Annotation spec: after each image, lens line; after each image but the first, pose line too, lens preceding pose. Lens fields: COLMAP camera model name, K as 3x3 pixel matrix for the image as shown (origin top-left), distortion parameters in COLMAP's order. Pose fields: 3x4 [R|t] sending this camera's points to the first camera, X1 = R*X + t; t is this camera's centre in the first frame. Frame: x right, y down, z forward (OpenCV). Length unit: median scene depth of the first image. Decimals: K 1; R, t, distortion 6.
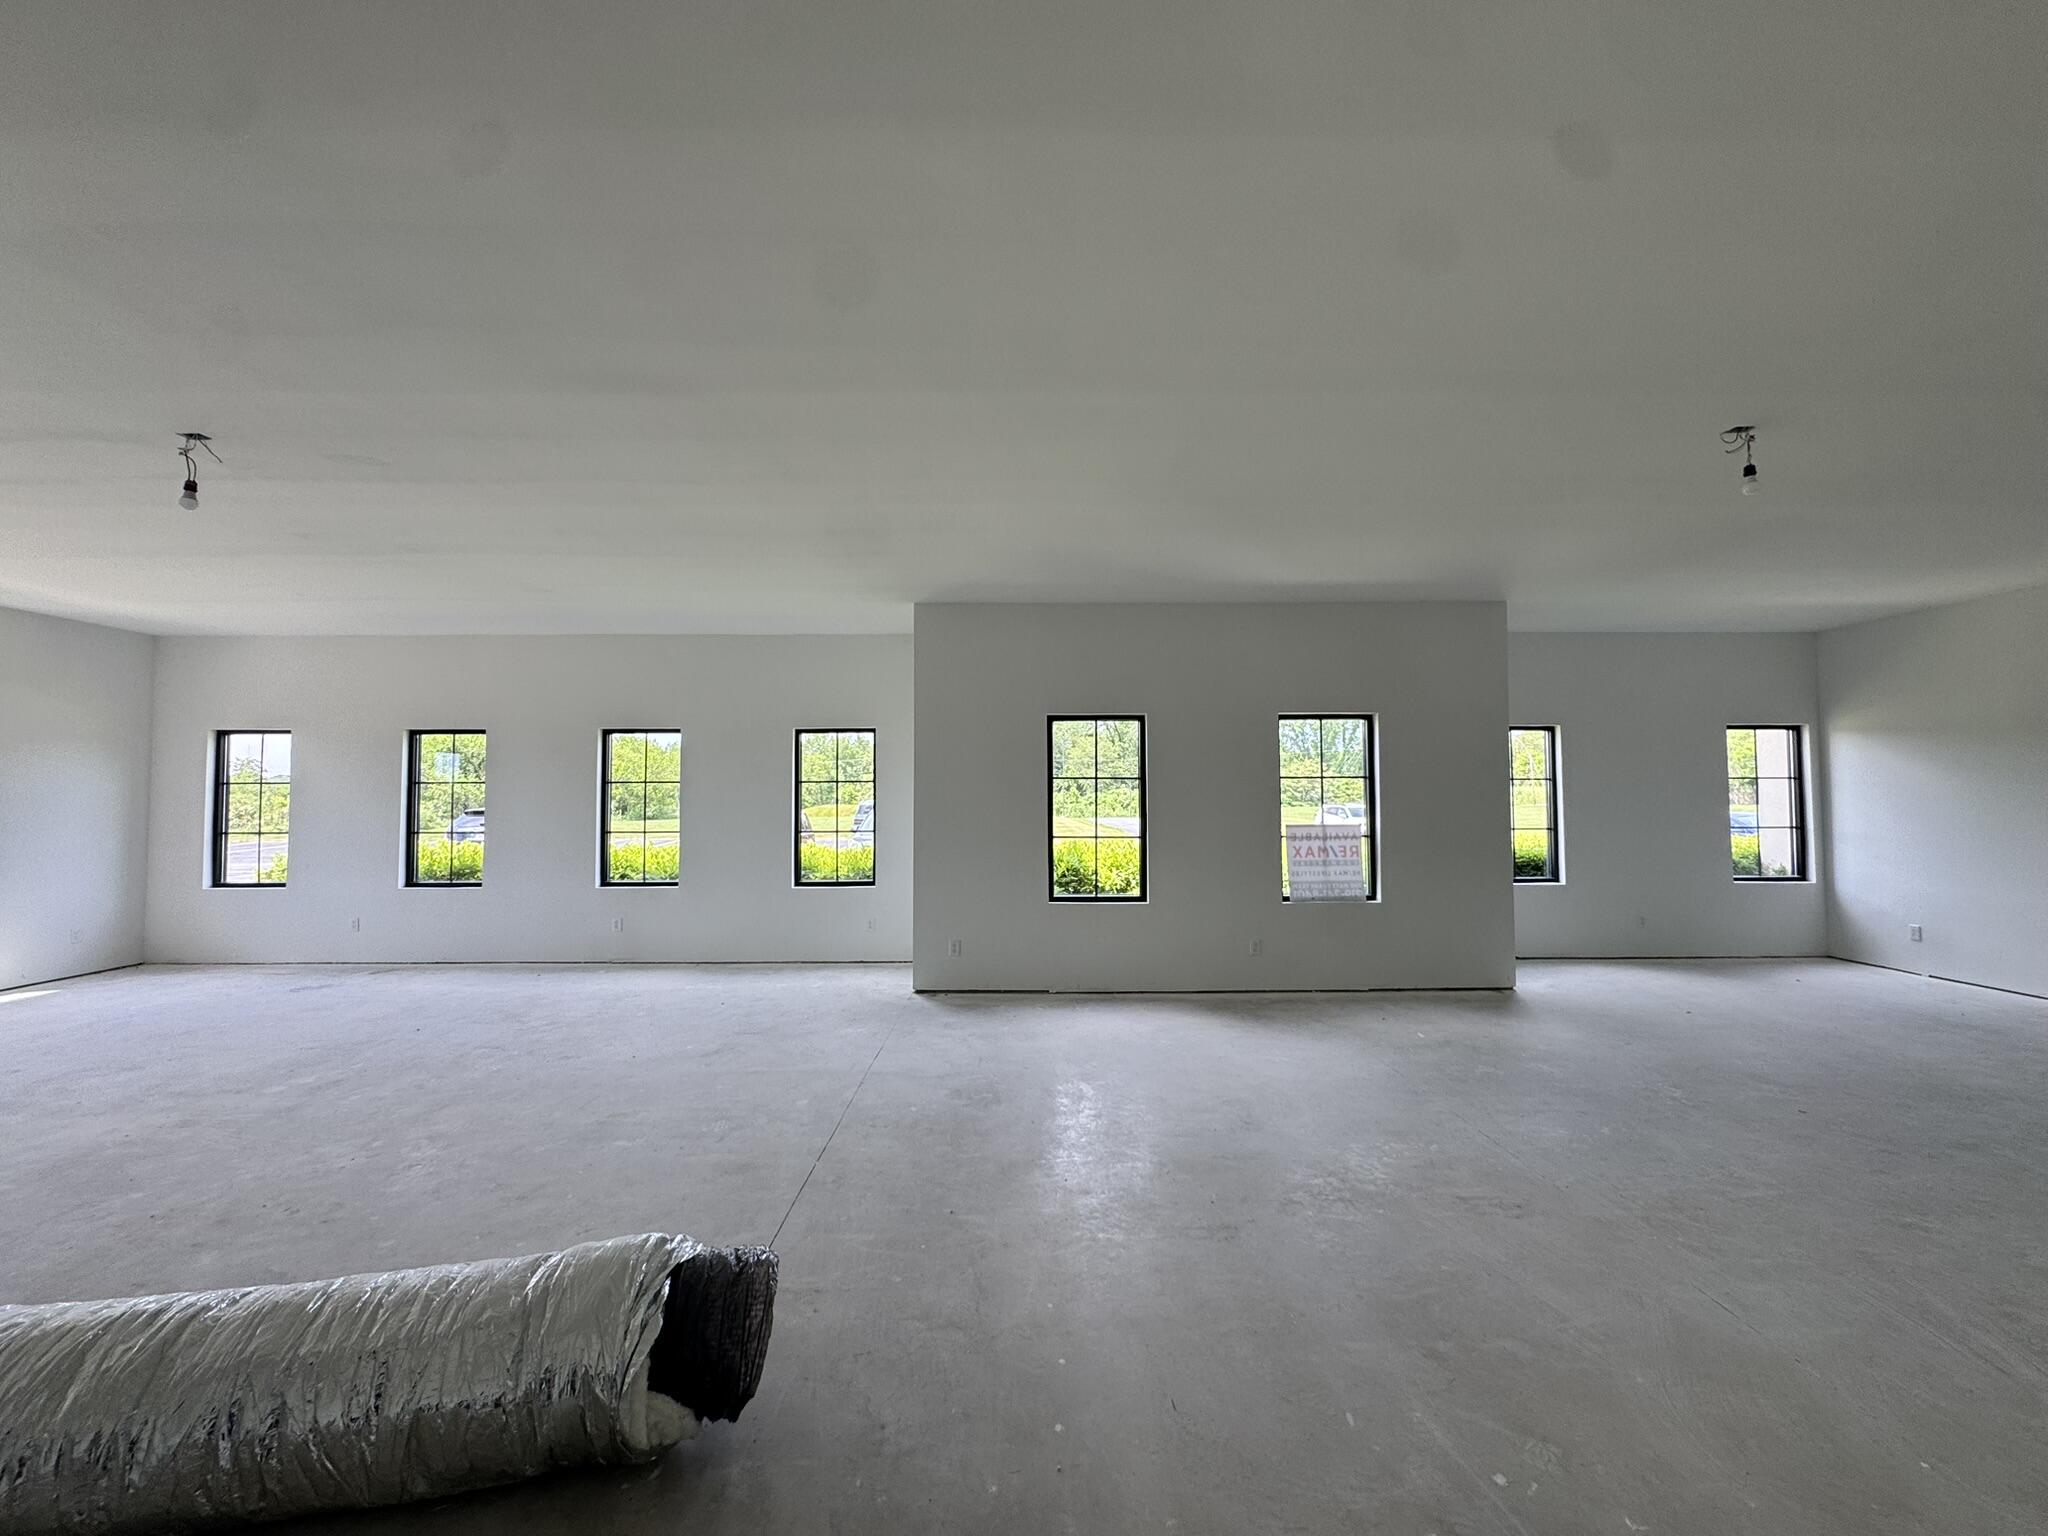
lens RADIAL K [[812.8, 0, 1029.9], [0, 812.8, 759.7], [0, 0, 1]] dist [-0.002691, 0.000044]
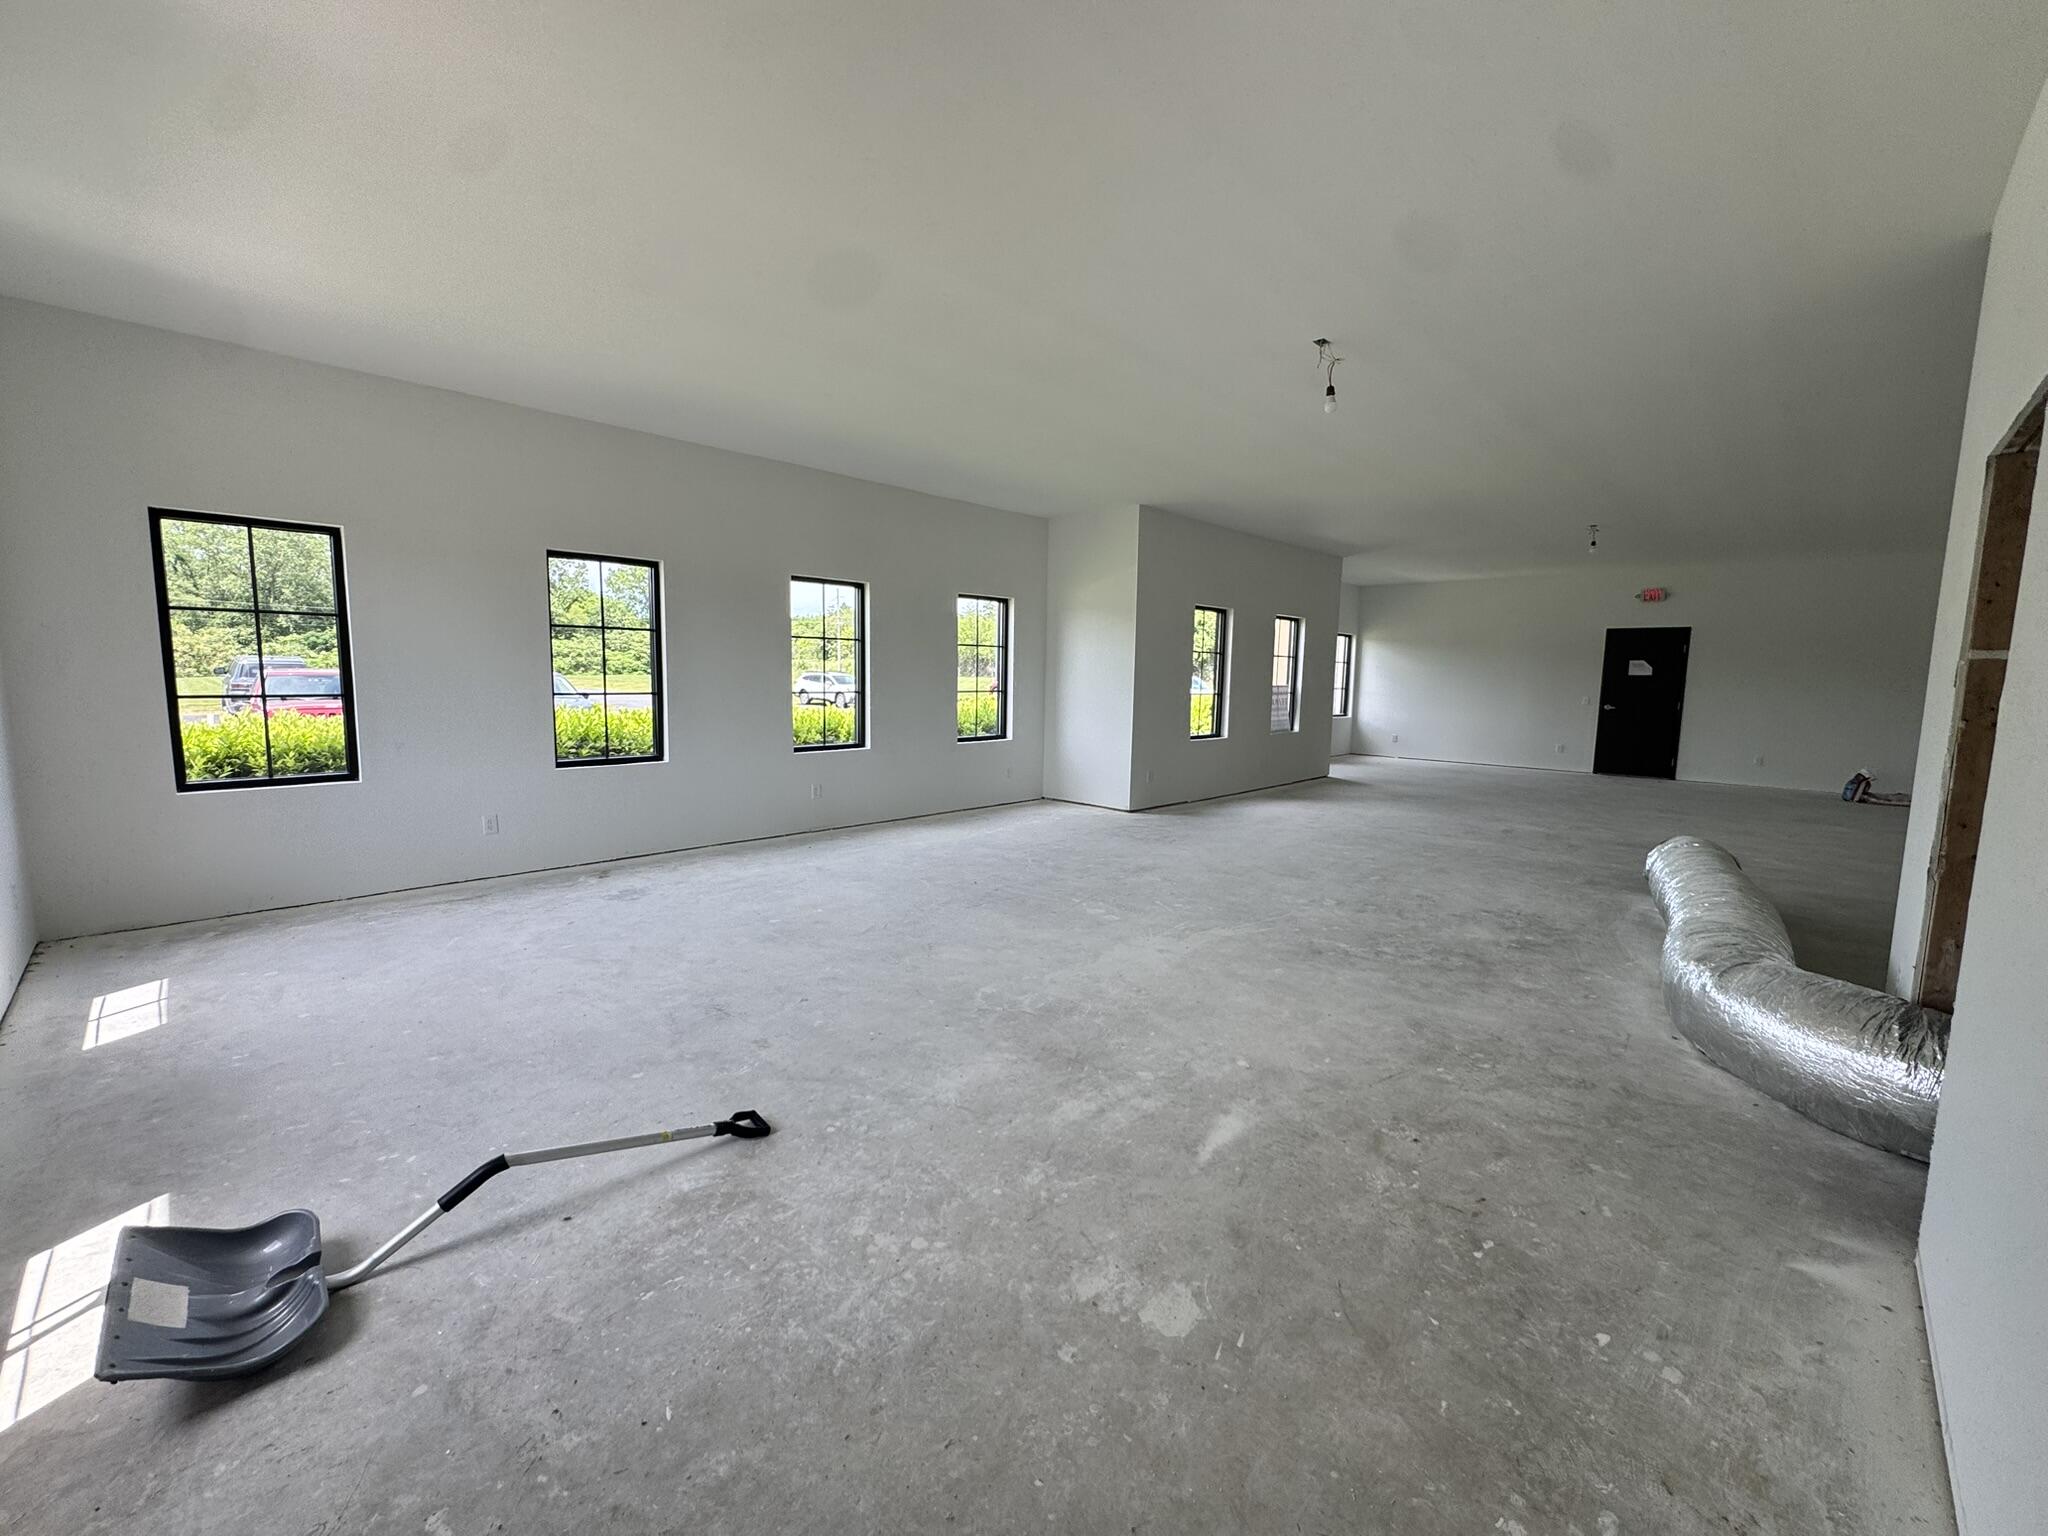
lens RADIAL K [[812.8, 0, 1019.2], [0, 812.8, 753.5], [0, 0, 1]] dist [-0.002691, 0.000044]
pose [[0.708708, -0.055992, 0.703276, -1.168769], [-0.063078, 0.987824, 0.142212, 0.013840], [-0.702676, -0.145149, 0.696548, 0.207588]]
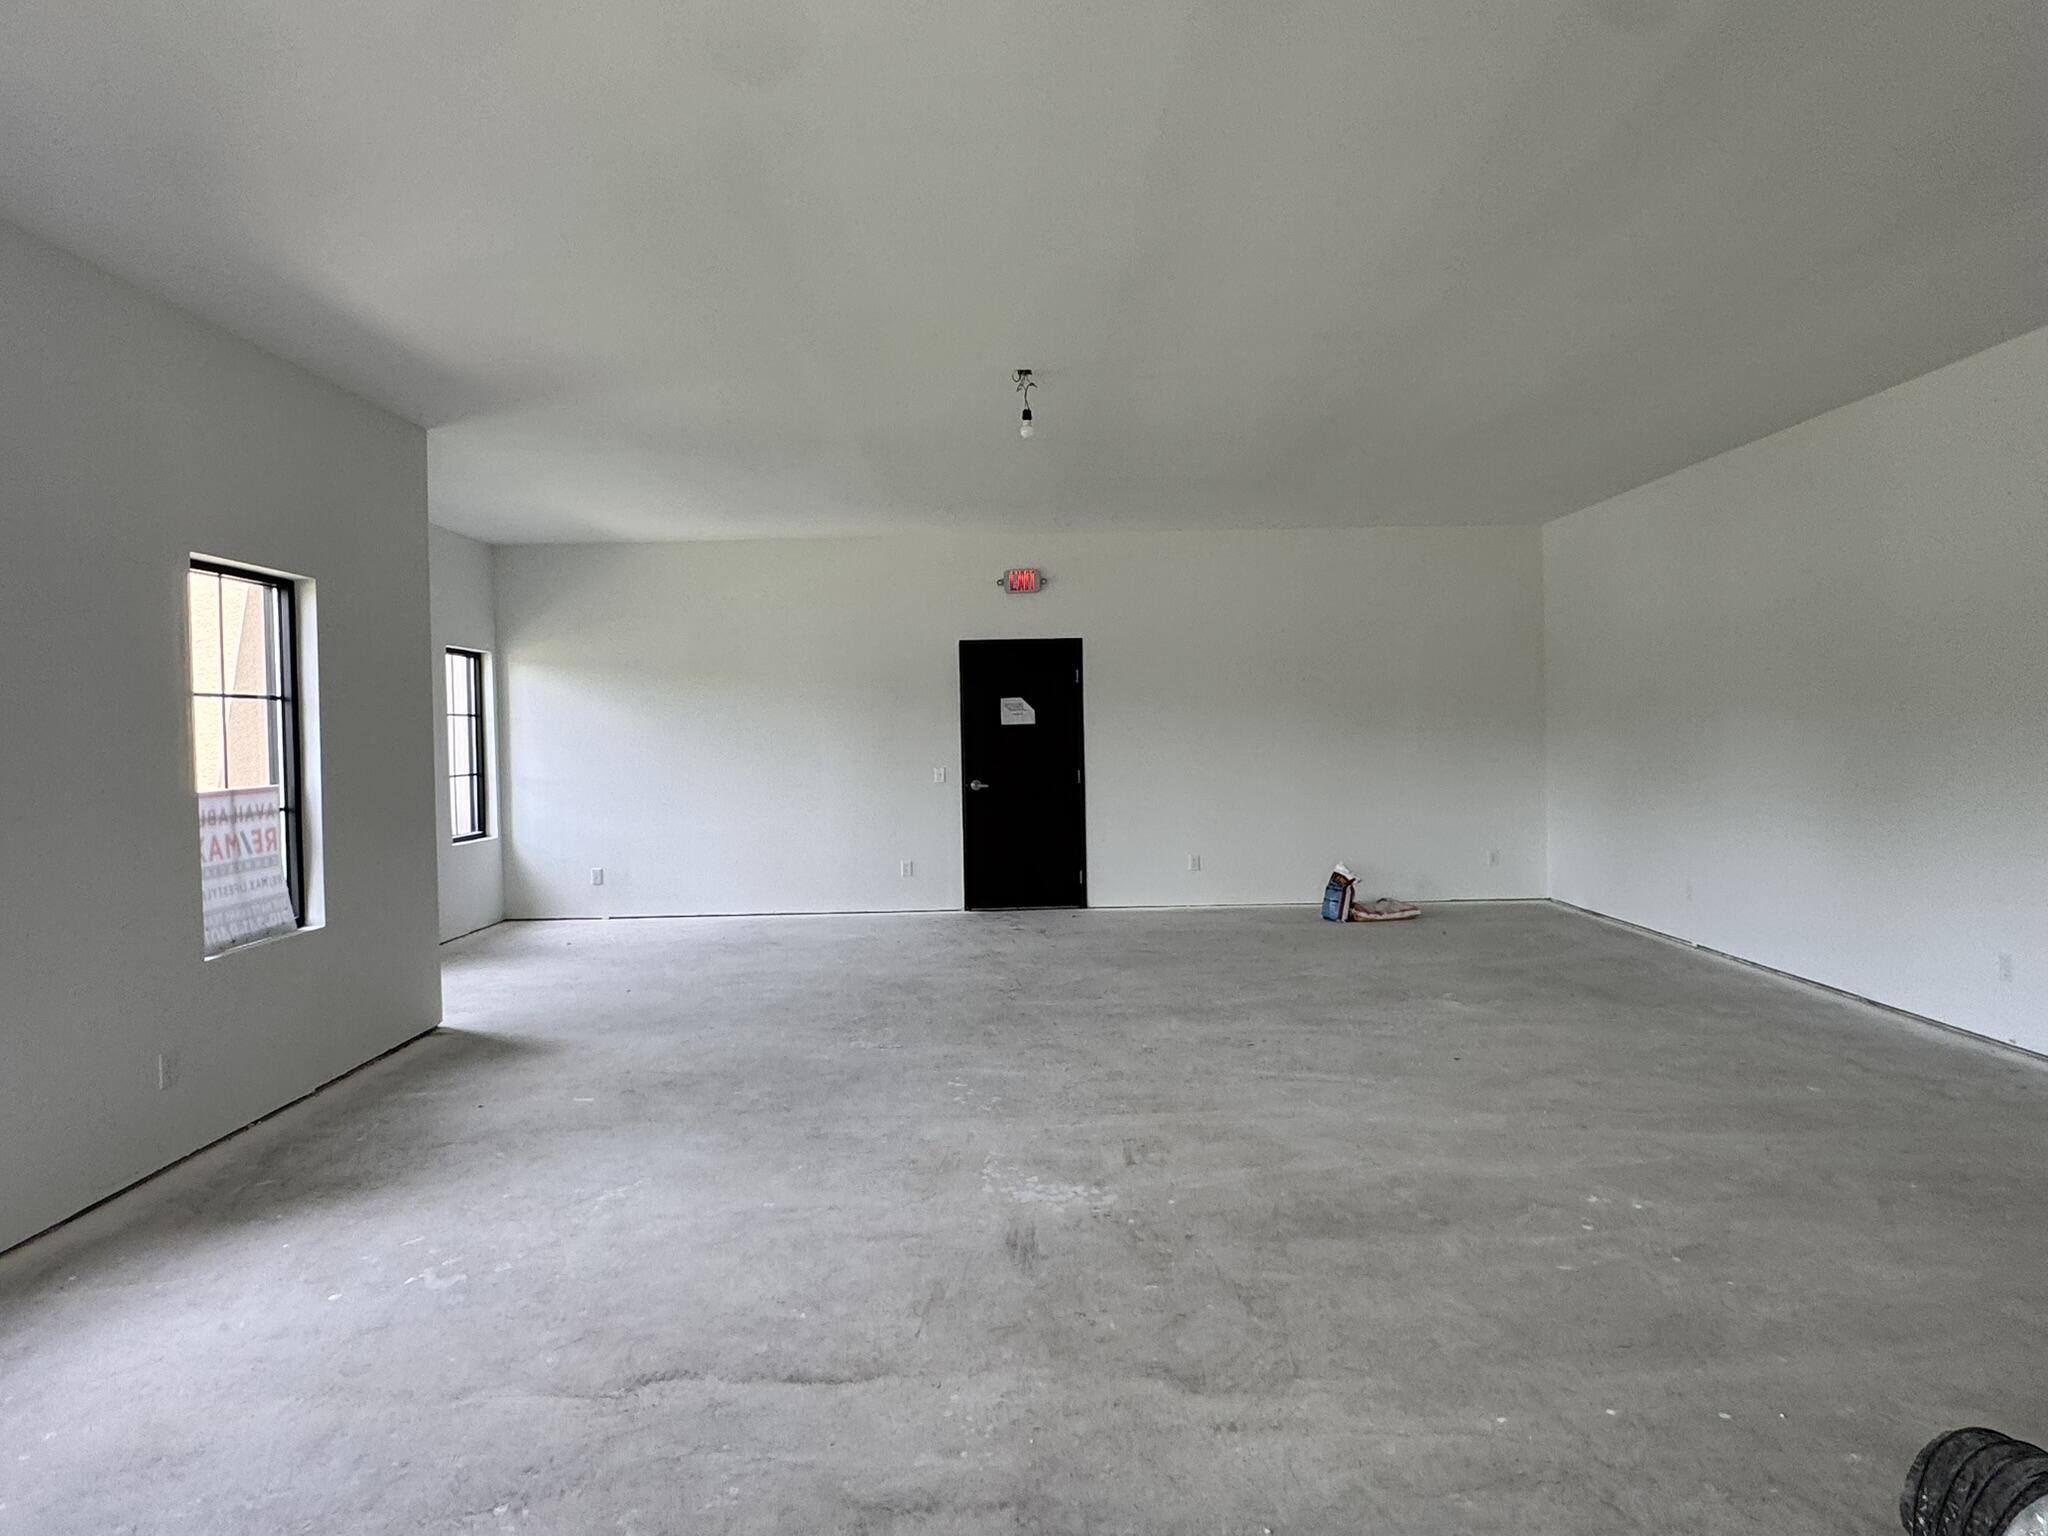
lens RADIAL K [[1214.3, 0, 1008.9], [0, 1214.3, 755.8], [0, 0, 1]] dist [0.049365, 0.000949]
pose [[0.005075, -0.014527, 0.999882, -0.390169], [-0.040453, 0.999073, 0.014720, 0.028531], [-0.999169, -0.040523, 0.004483, 0.526079]]
